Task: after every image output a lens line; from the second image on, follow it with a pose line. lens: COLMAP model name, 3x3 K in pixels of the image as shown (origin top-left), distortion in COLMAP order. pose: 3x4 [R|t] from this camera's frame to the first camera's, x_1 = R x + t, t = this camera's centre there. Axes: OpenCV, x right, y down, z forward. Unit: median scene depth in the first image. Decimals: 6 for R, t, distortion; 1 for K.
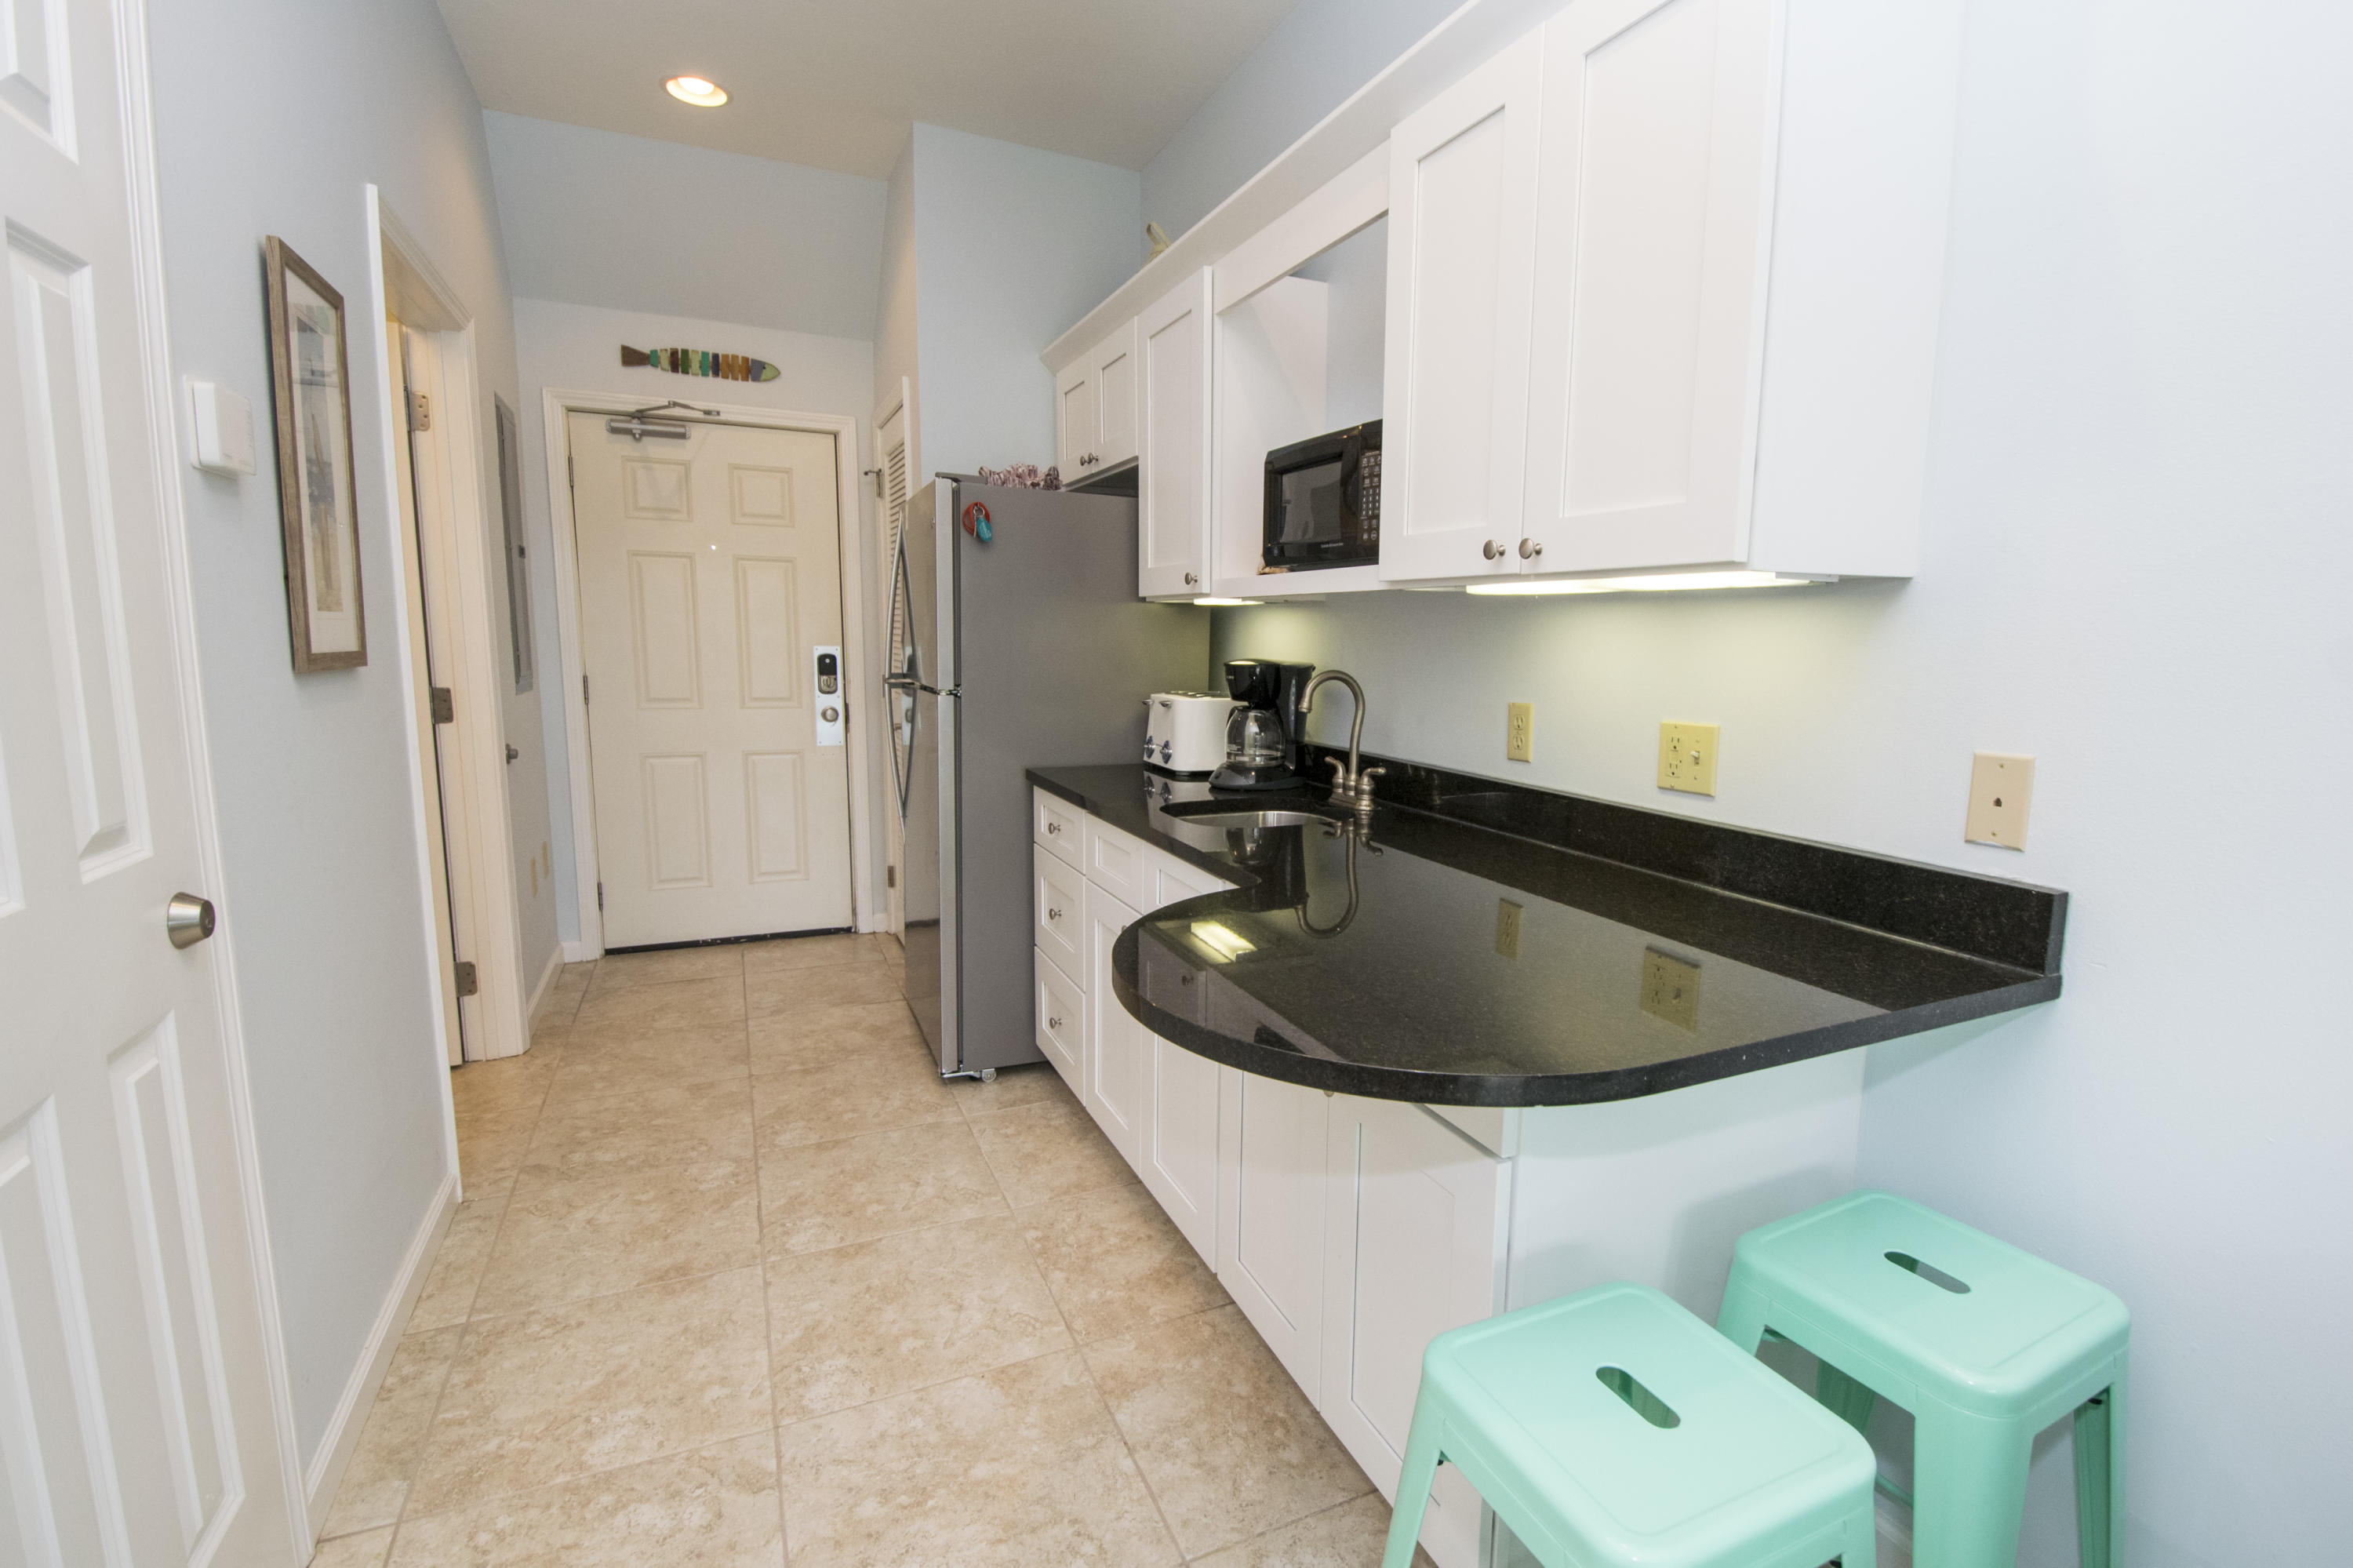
lens RADIAL K [[1068.6, 0, 1186.2], [0, 1068.6, 774.5], [0, 0, 1]] dist [-0.016249, -0.003288]
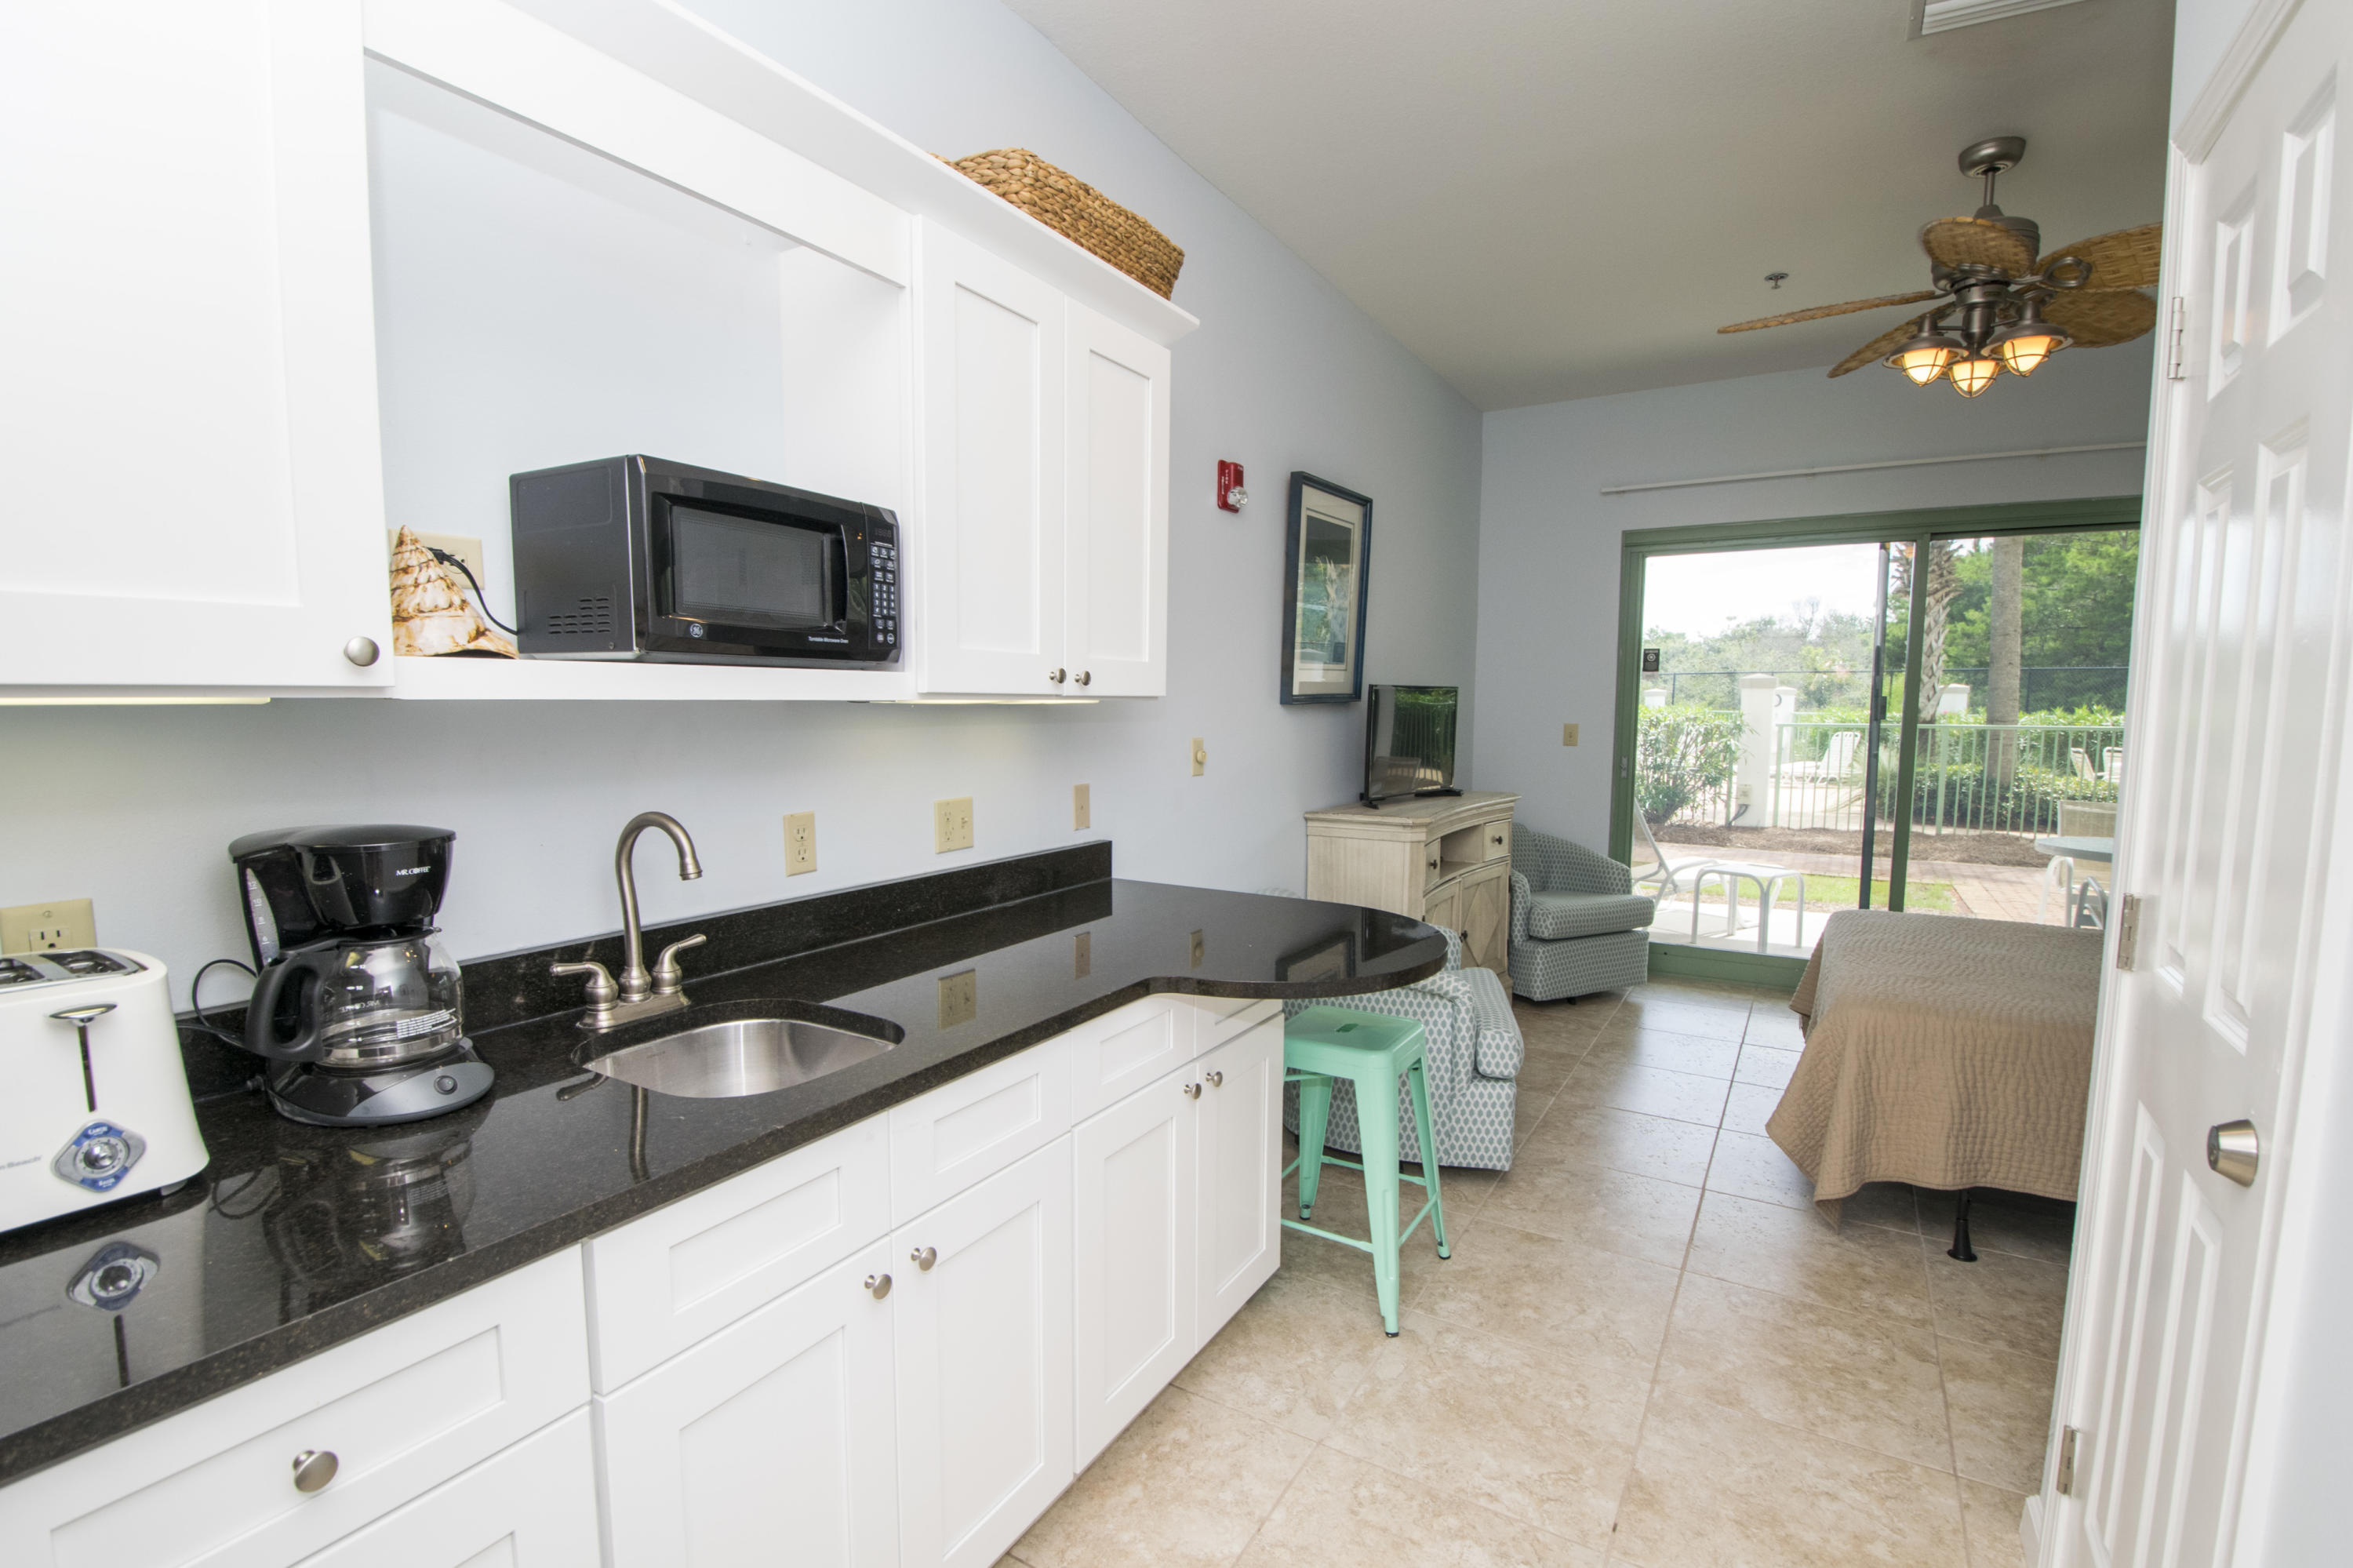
lens RADIAL K [[1006.9, 0, 1164.6], [0, 1006.9, 780.2], [0, 0, 1]] dist [0.018182, 0.000153]
pose [[-0.551841, -0.075592, 0.830516, -0.636616], [0.105742, 0.981503, 0.159596, -0.214293], [-0.827218, 0.175892, -0.533641, 1.254276]]
